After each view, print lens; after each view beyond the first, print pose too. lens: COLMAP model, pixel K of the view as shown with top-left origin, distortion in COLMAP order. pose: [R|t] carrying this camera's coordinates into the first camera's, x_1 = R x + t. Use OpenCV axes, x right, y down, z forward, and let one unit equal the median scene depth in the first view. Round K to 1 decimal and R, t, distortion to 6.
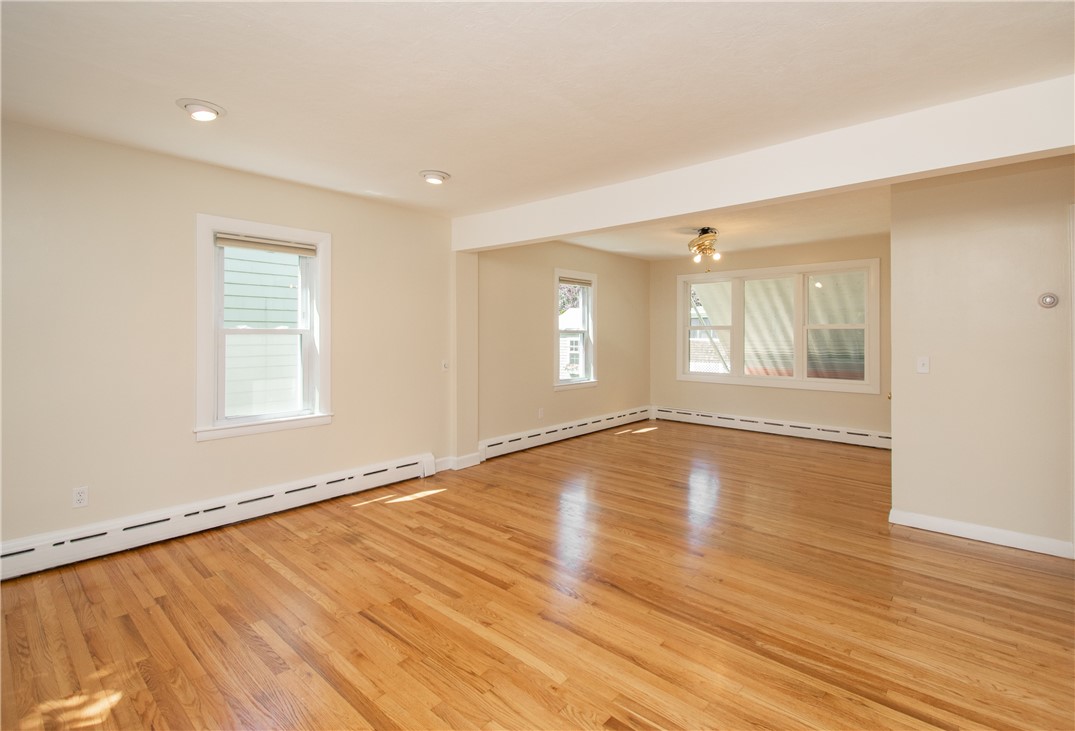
lens RADIAL K [[500.2, 0, 537.0], [0, 500.2, 329.9], [0, 0, 1]] dist [0.041611, -0.025546]
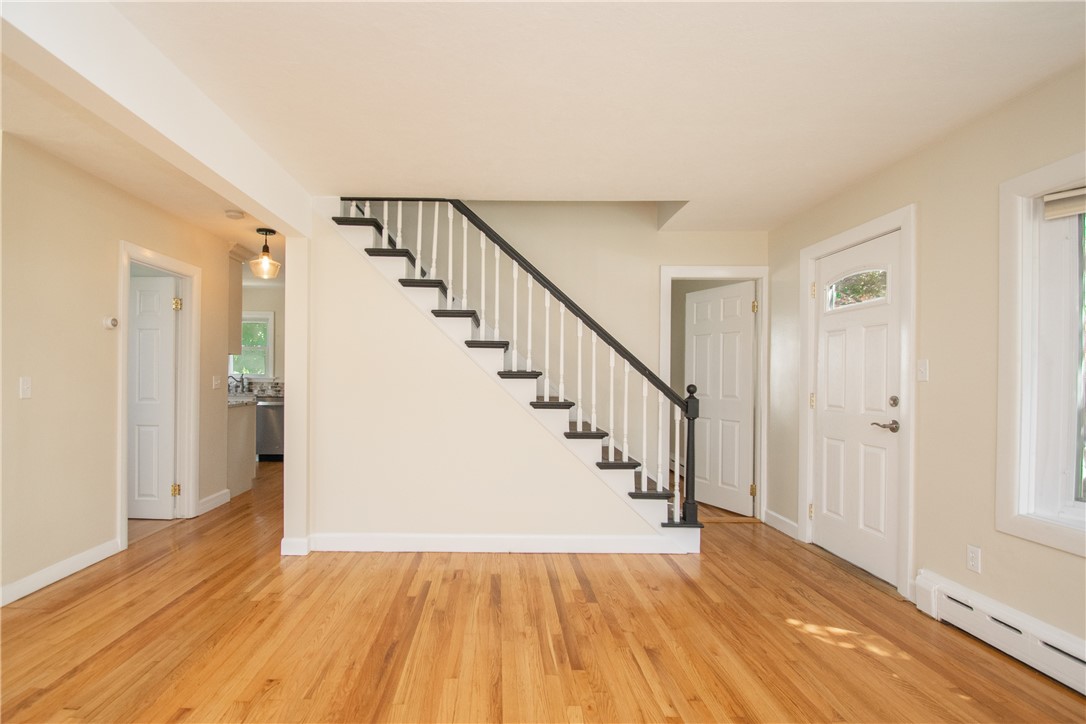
lens RADIAL K [[506.0, 0, 500.3], [0, 506.0, 378.7], [0, 0, 1]] dist [0.017349, -0.024299]
pose [[-0.672117, -0.009574, 0.740383, -0.305096], [-0.017316, 0.999846, -0.002790, 0.042260], [-0.740243, -0.014696, -0.672179, 0.960247]]
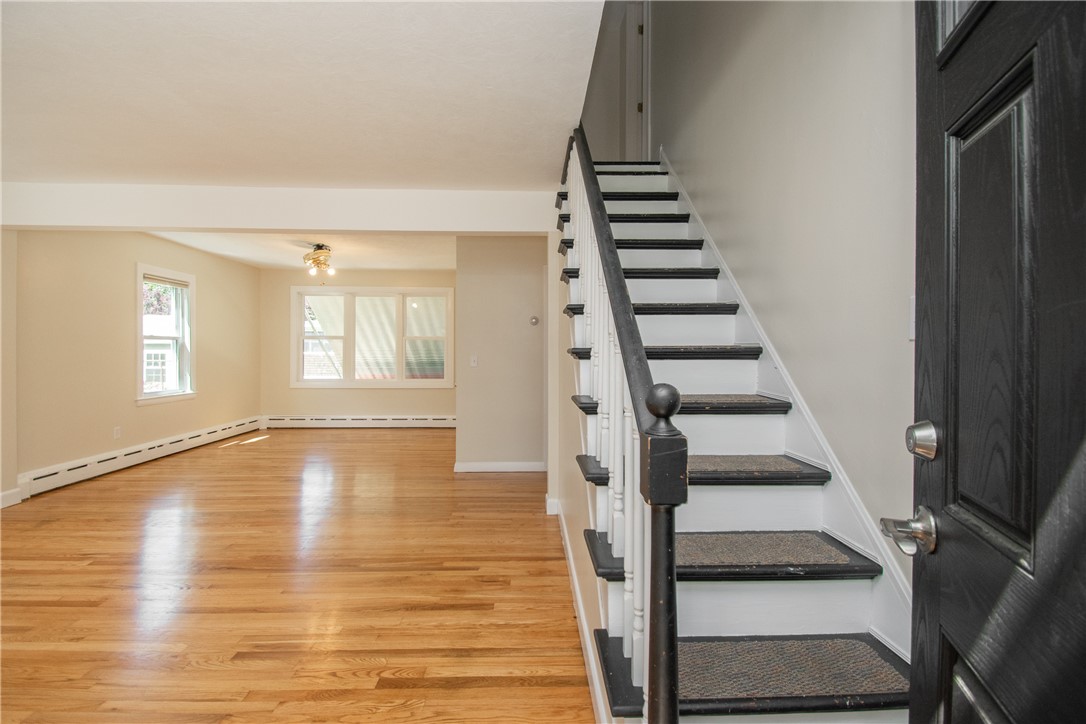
lens RADIAL K [[473.2, 0, 552.7], [0, 473.2, 353.8], [0, 0, 1]] dist [0.000165, -0.011466]
pose [[0.707544, -0.003081, 0.706663, -0.051388], [-0.009687, 0.999854, 0.014058, 0.024063], [-0.706603, -0.016792, 0.707411, -0.134715]]
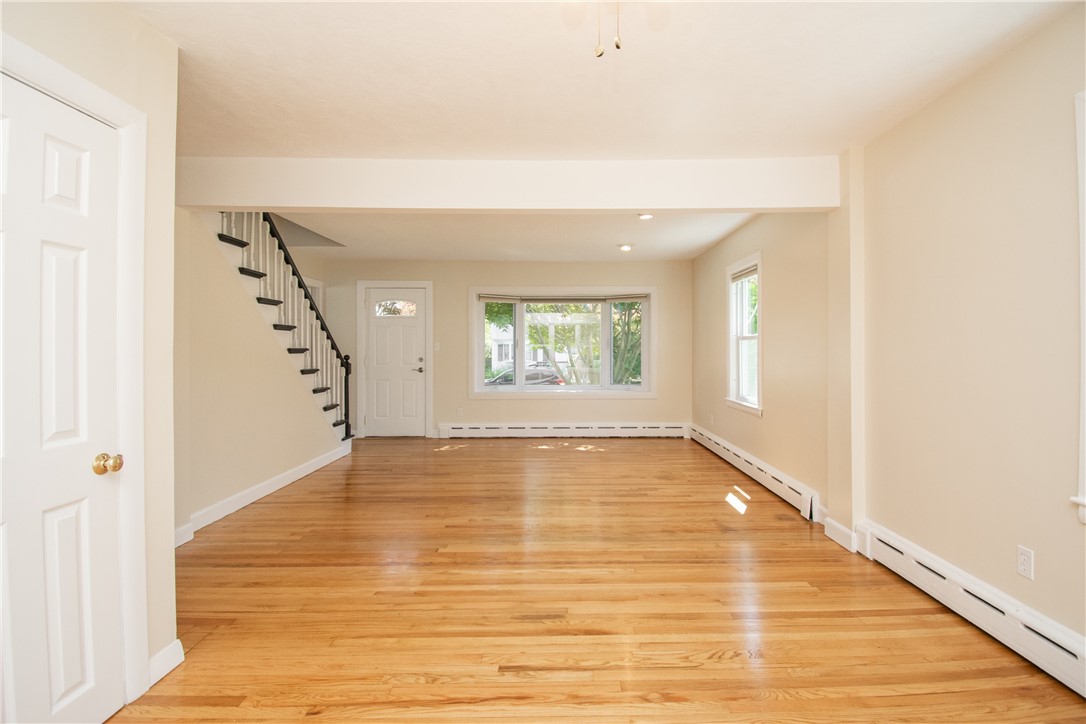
lens RADIAL K [[490.8, 0, 563.5], [0, 490.8, 350.5], [0, 0, 1]] dist [0.022069, -0.024810]
pose [[-0.735136, 0.002663, -0.677915, 0.764237], [0.005898, 0.999980, -0.002468, 0.038262], [0.677894, -0.005813, -0.735136, 1.716591]]
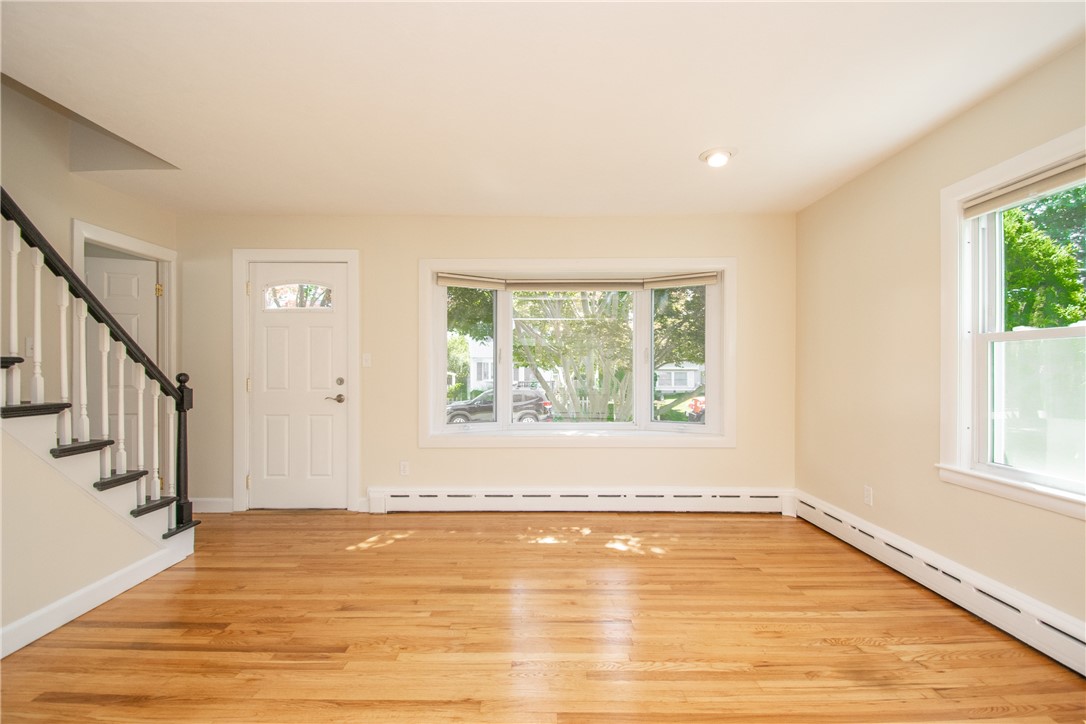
lens RADIAL K [[477.4, 0, 535.0], [0, 477.4, 371.0], [0, 0, 1]] dist [0.021556, -0.022701]
pose [[-0.744918, 0.003374, -0.667147, 0.283458], [0.004894, 0.999988, -0.000406, 0.044347], [0.667138, -0.003567, -0.744926, 1.073846]]
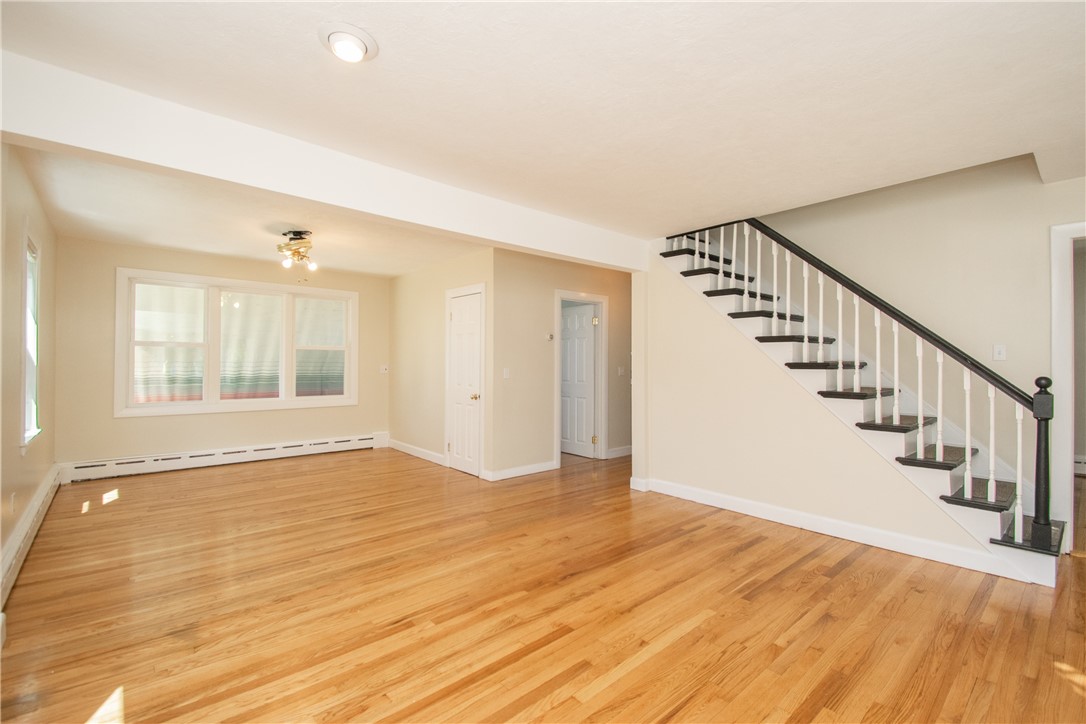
lens RADIAL K [[475.3, 0, 543.0], [0, 475.3, 362.0], [0, 0, 1]] dist [0.036423, -0.022508]
pose [[0.114185, 0.003952, 0.993452, -0.669317], [-0.014253, 0.999896, -0.002340, 0.034320], [-0.993357, -0.013893, 0.114230, 0.711231]]
